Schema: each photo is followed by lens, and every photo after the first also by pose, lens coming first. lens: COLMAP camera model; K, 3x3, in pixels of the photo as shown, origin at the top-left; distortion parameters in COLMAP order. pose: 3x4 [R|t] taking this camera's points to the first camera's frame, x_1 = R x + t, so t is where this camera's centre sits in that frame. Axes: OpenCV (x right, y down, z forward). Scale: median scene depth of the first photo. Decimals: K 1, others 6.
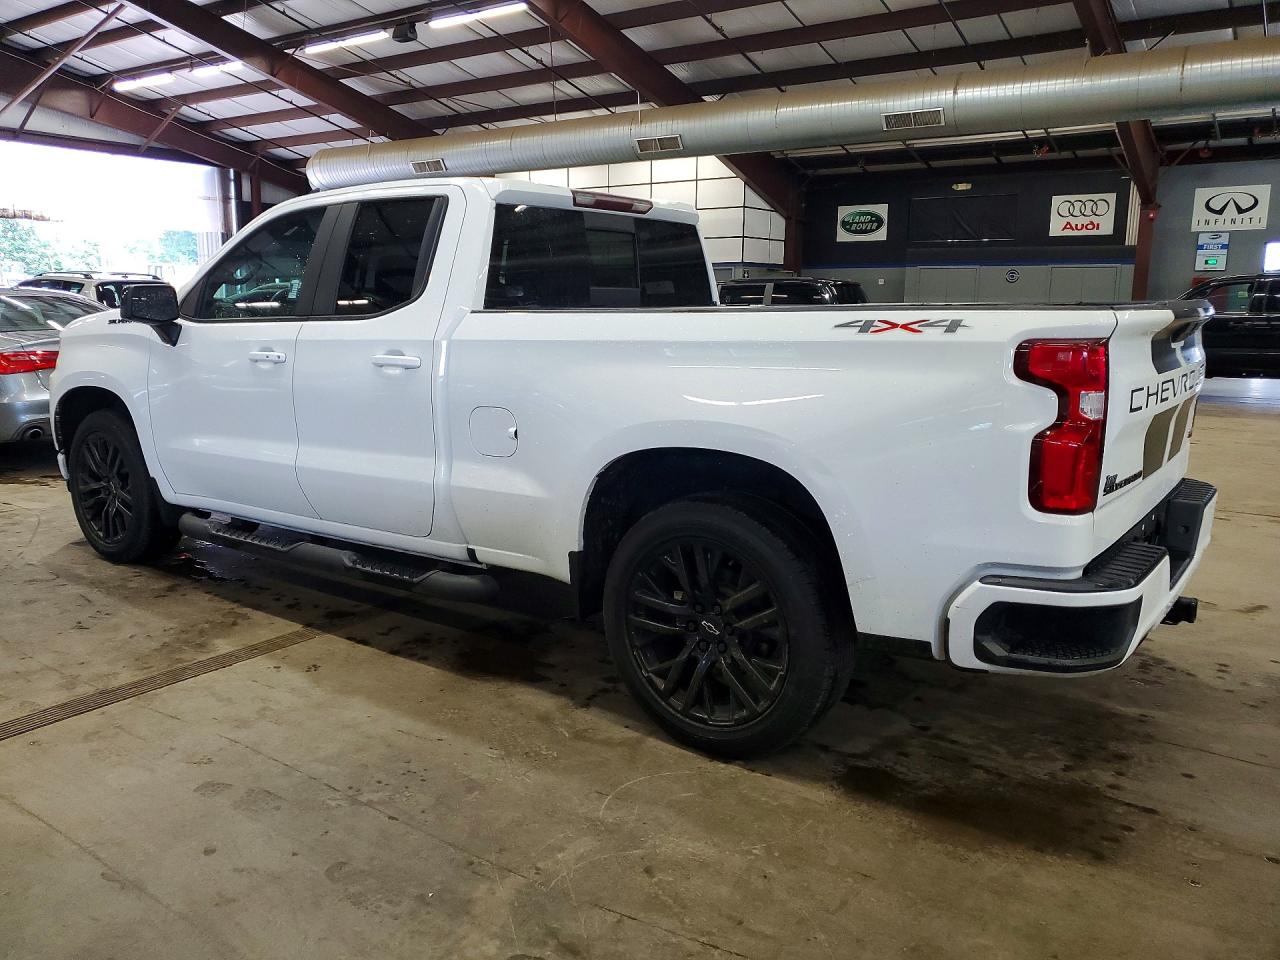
lens RADIAL K [[991.3, 0, 644.7], [0, 991.3, 482.5], [0, 0, 1]] dist [0.009034, 0.009839]
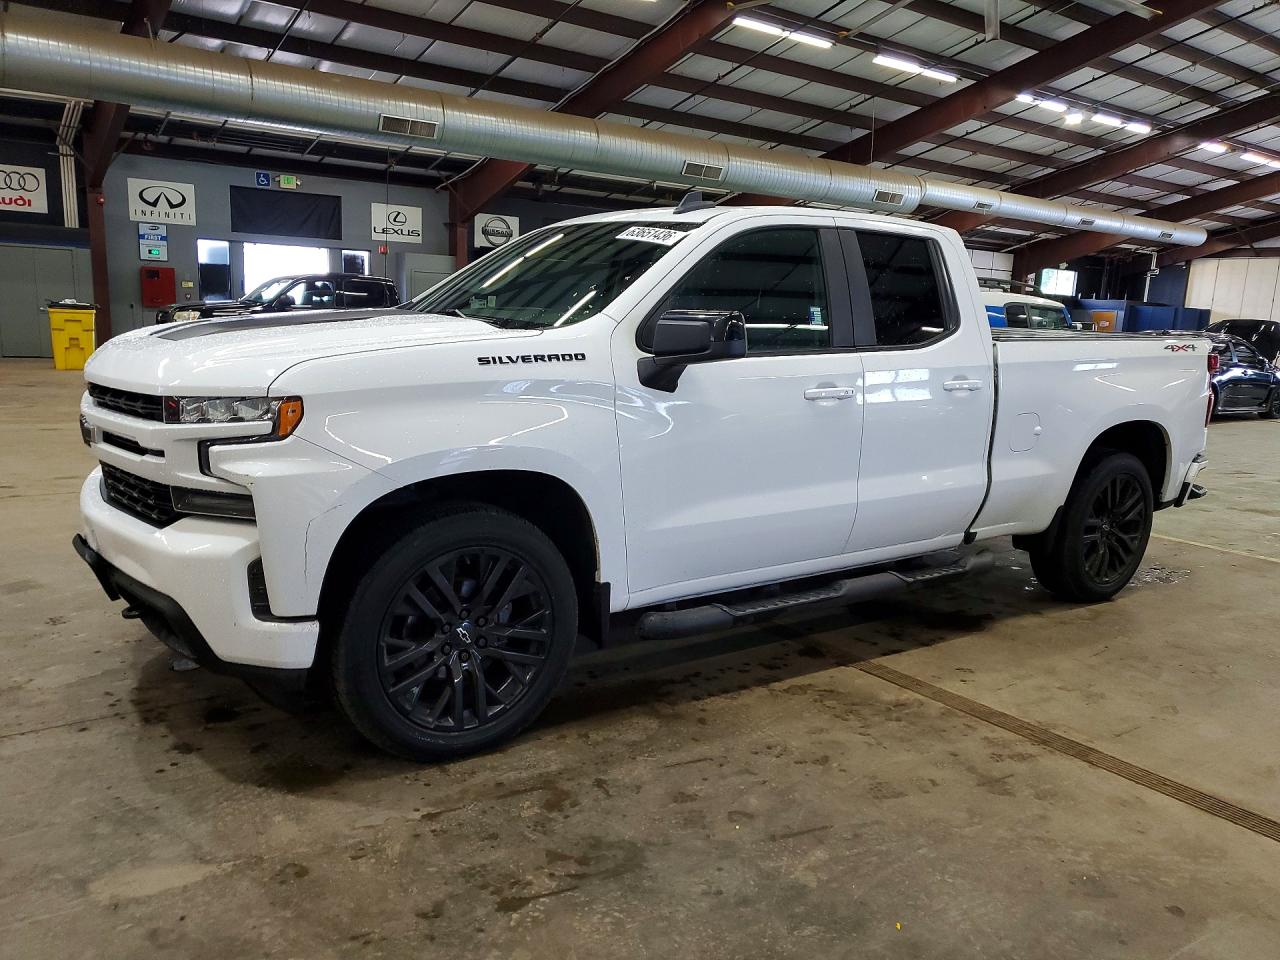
lens RADIAL K [[991.3, 0, 644.7], [0, 991.3, 482.5], [0, 0, 1]] dist [0.009034, 0.009839]
pose [[0.312959, -0.155998, 0.936868, -1.216325], [0.133073, 0.983891, 0.119375, -0.163620], [-0.940398, 0.087312, 0.328676, 0.808361]]
